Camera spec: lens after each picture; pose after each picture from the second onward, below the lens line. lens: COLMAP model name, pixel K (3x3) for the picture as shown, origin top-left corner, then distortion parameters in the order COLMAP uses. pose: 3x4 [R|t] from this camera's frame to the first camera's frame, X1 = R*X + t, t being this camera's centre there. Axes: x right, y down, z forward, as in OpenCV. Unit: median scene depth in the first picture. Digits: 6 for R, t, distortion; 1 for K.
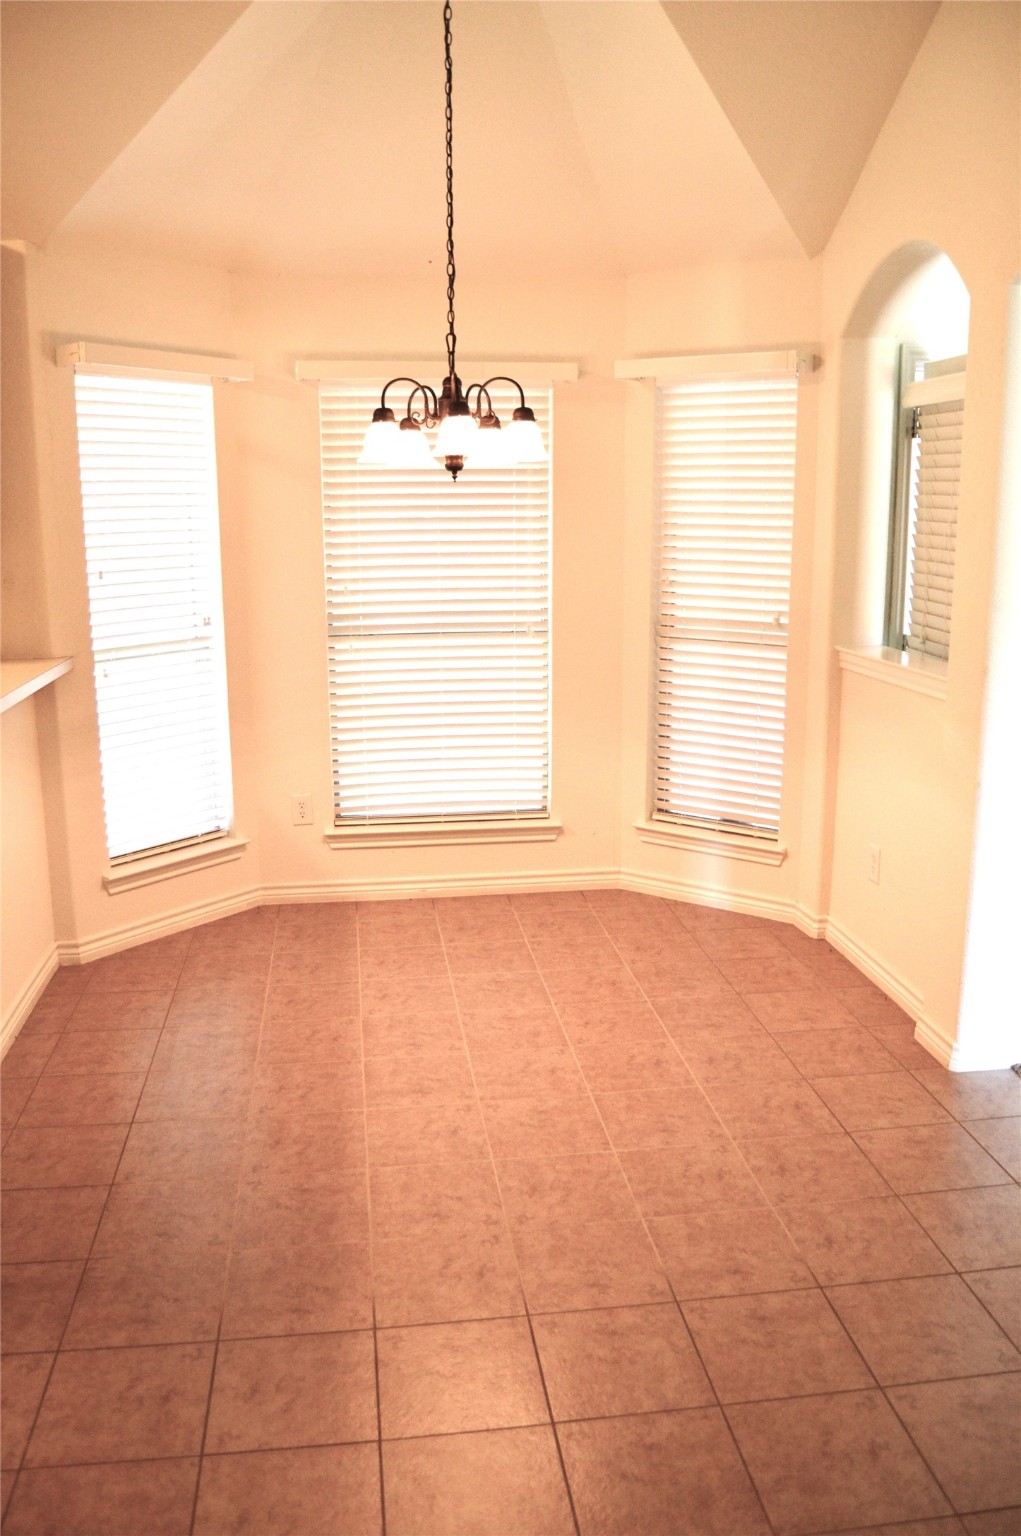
lens RADIAL K [[1242.8, 0, 510.5], [0, 1242.8, 768.0], [0, 0, 1]] dist [-0.100690, 0.052812]
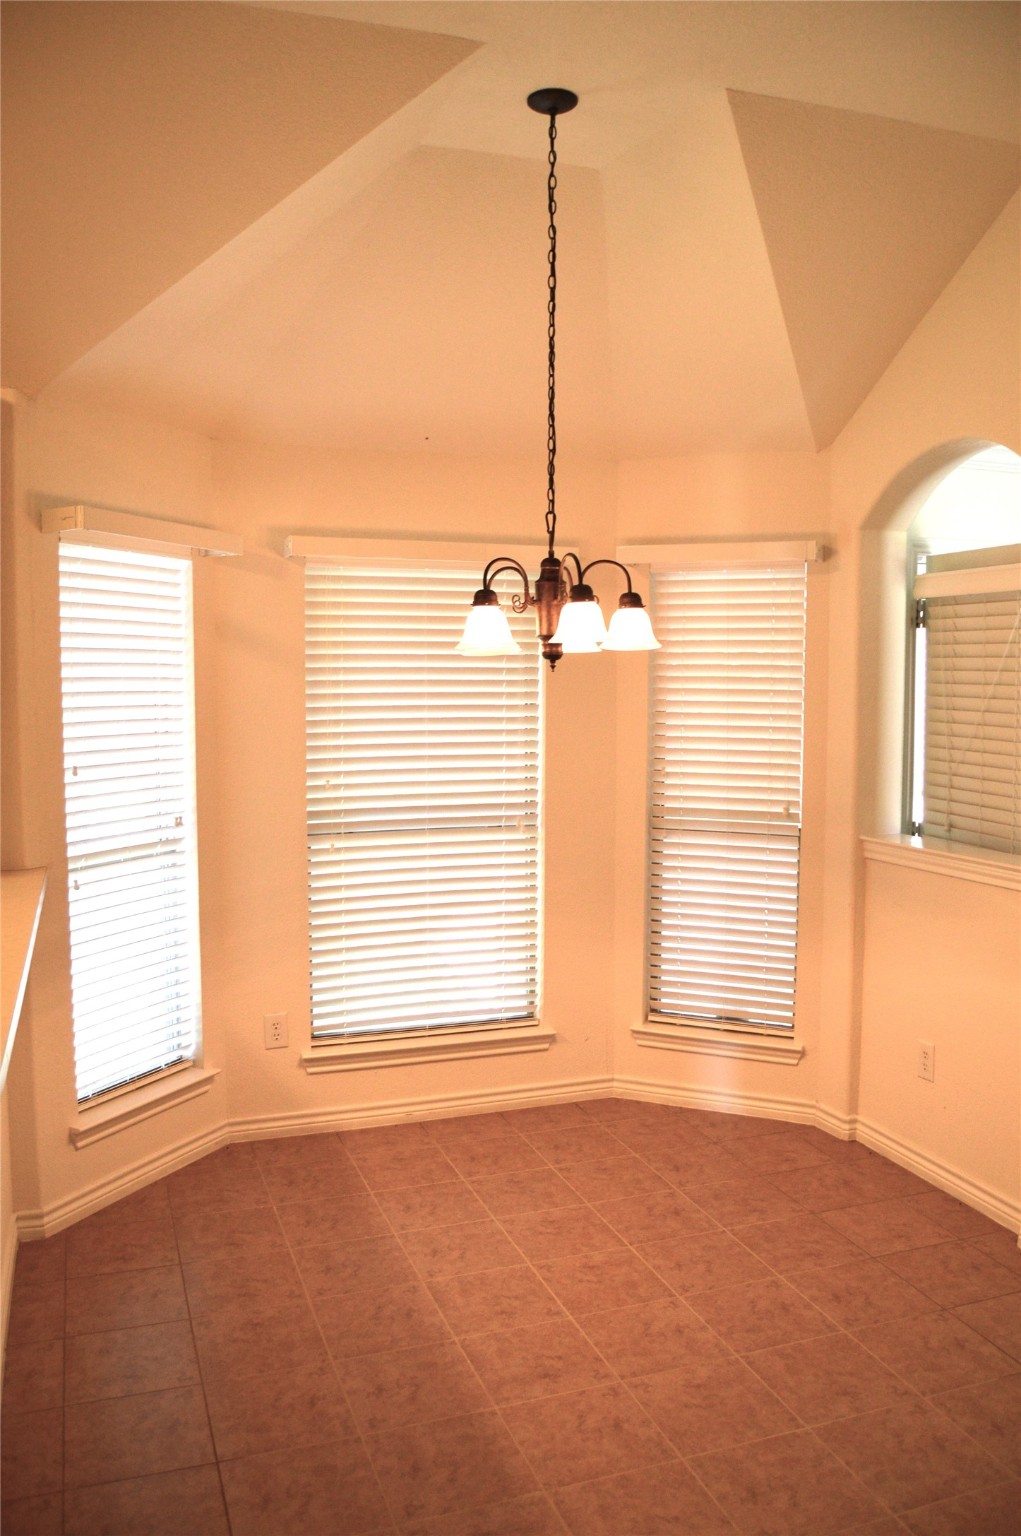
lens RADIAL K [[1219.9, 0, 510.5], [0, 1219.9, 768.0], [0, 0, 1]] dist [-0.094584, 0.041416]
pose [[0.978366, -0.009189, 0.206677, -0.194927], [0.038175, 0.989877, -0.136700, -0.029704], [-0.203328, 0.141632, 0.968813, 0.110762]]
